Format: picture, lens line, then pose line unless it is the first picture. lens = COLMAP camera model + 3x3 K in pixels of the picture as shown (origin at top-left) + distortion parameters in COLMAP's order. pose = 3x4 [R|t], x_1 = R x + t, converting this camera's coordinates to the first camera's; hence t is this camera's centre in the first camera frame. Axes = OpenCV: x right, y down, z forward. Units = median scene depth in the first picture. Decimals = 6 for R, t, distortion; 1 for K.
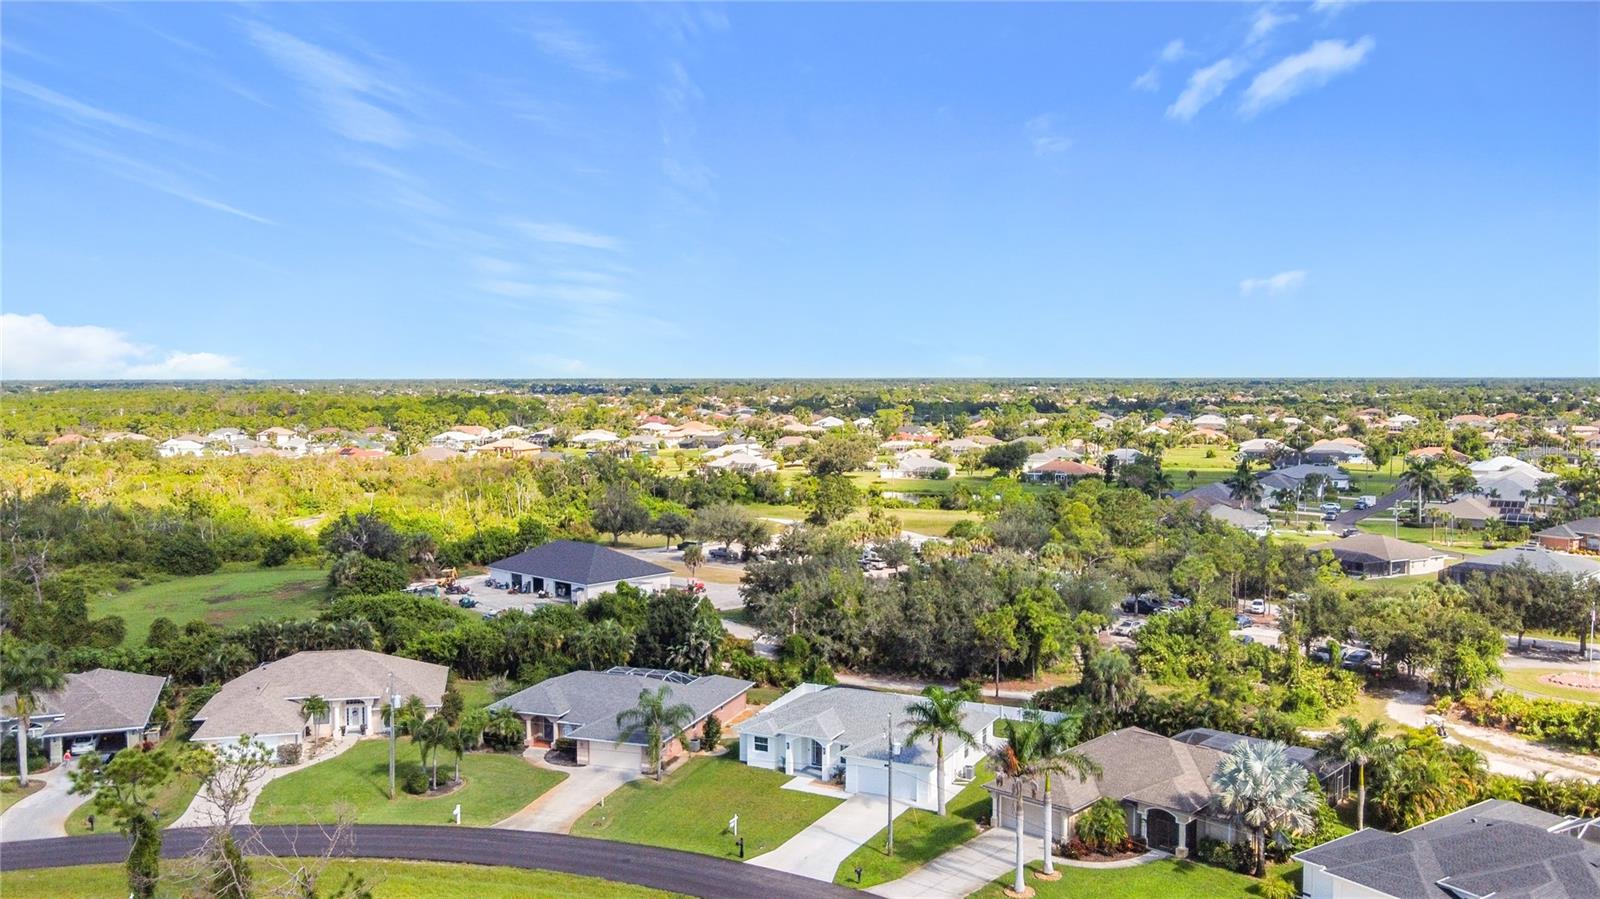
lens RADIAL K [[1270.3, 0, 800.0], [0, 1270.3, 449.5], [0, 0, 1]] dist [-0.010005, 0.012876]
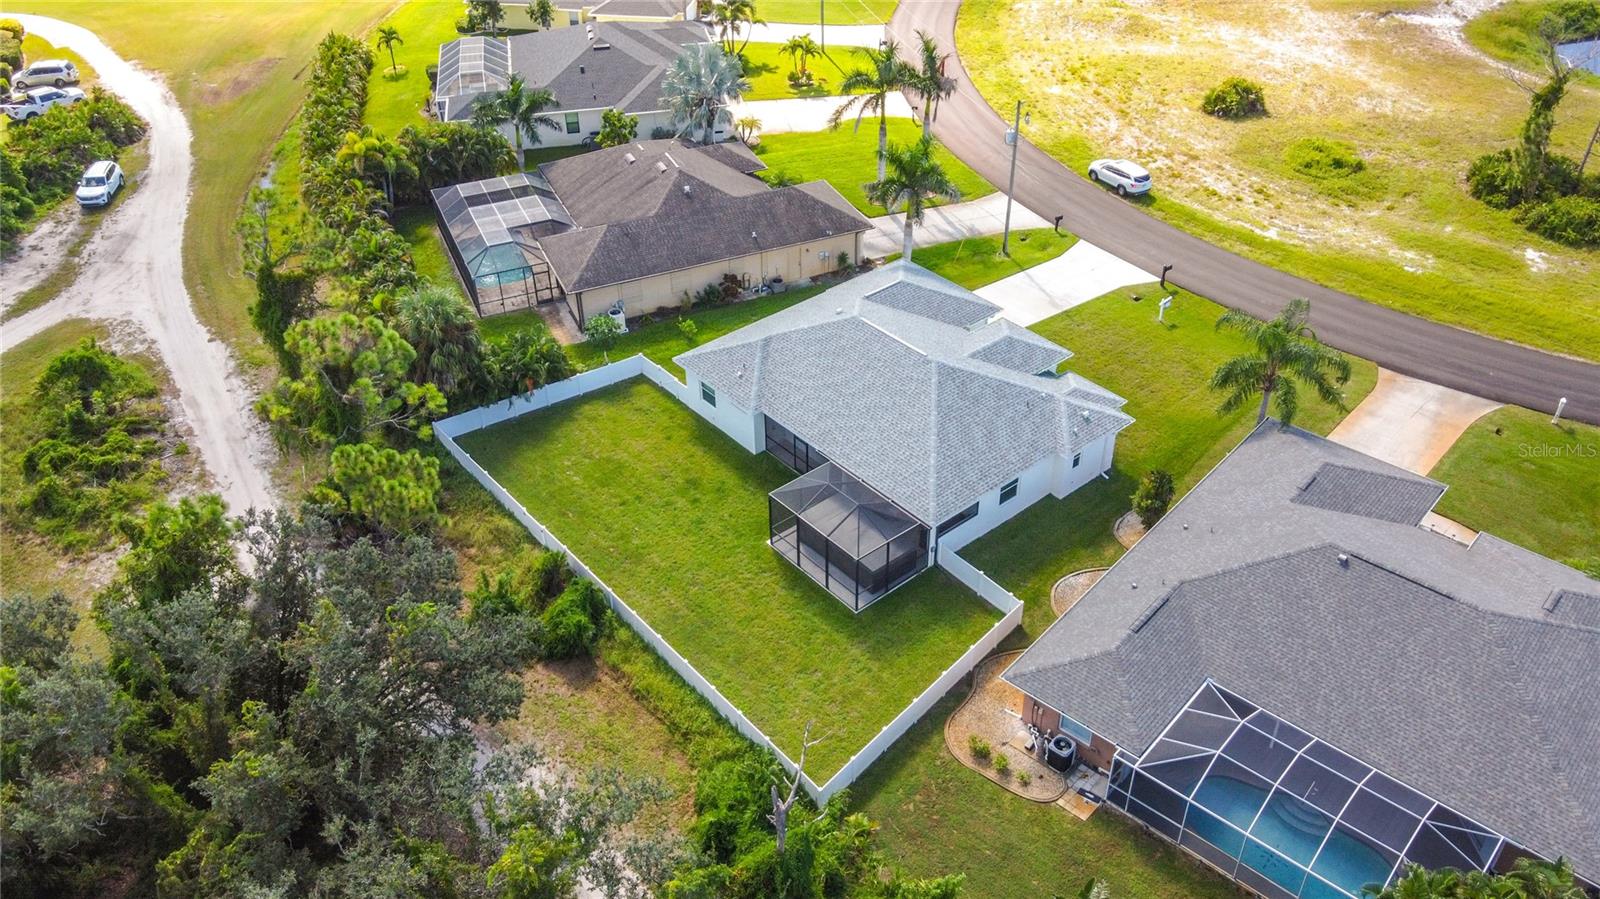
lens RADIAL K [[1255.9, 0, 799.4], [0, 1255.9, 443.8], [0, 0, 1]] dist [0.004425, 0.027013]
pose [[-0.917233, -0.219405, 0.332482, -0.103549], [0.042386, 0.776154, 0.629117, -0.126782], [-0.396089, 0.591140, -0.702614, 1.399922]]
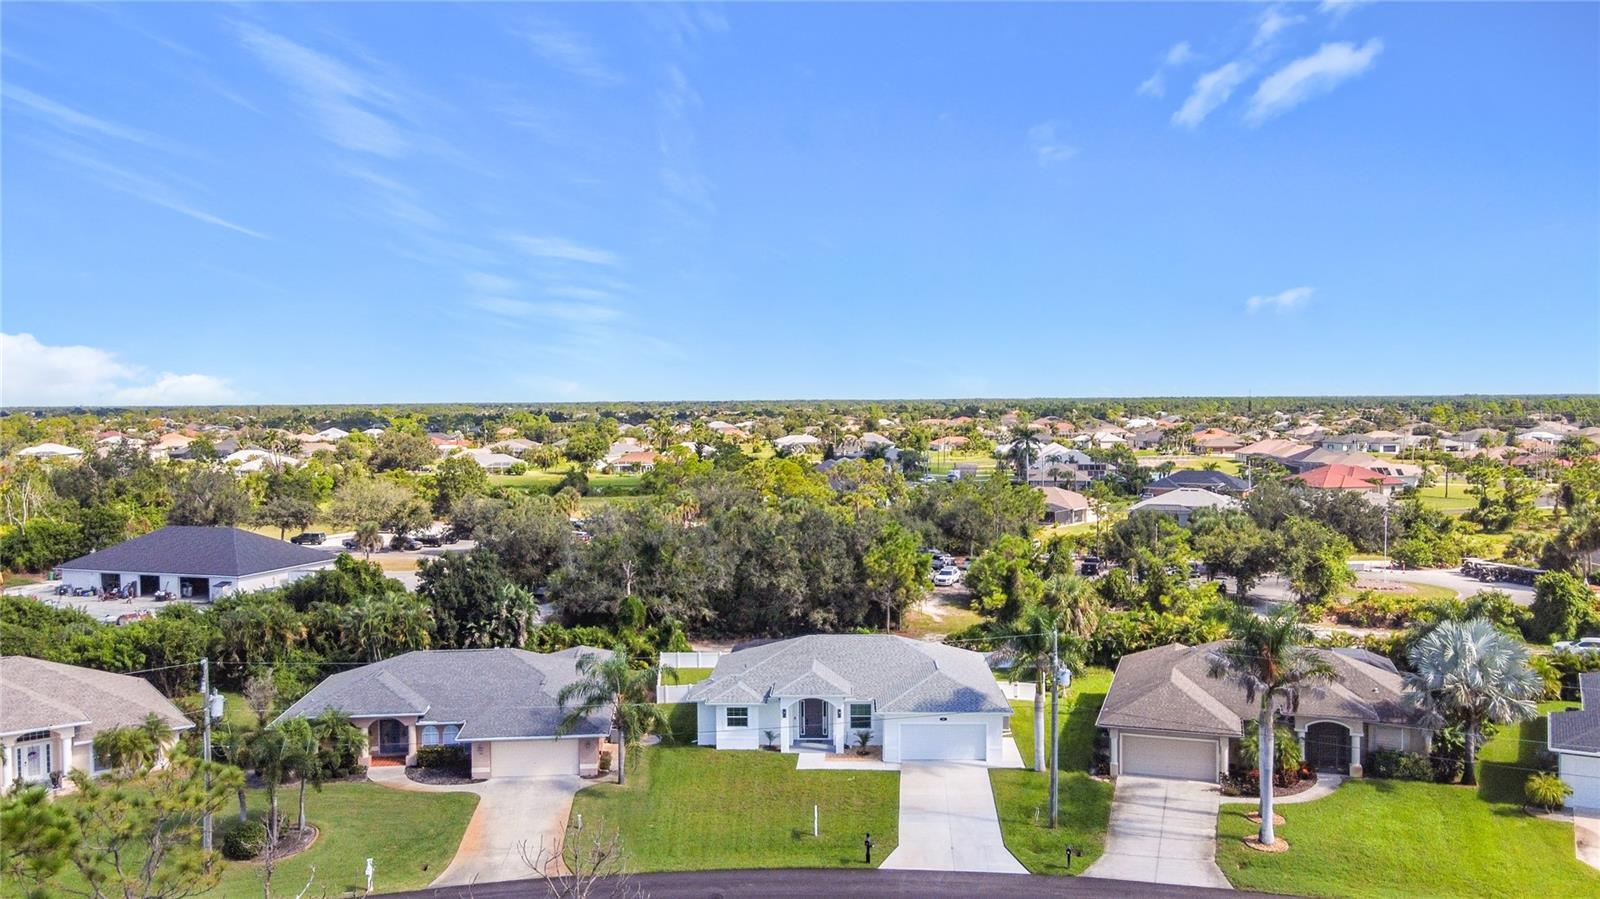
lens RADIAL K [[1246.9, 0, 800.0], [0, 1246.9, 441.0], [0, 0, 1]] dist [0.001740, 0.020291]
pose [[0.911714, -0.019816, 0.410347, -0.272184], [0.030726, 0.999328, -0.020009, 0.084781], [-0.409674, 0.030851, 0.911710, 0.312533]]
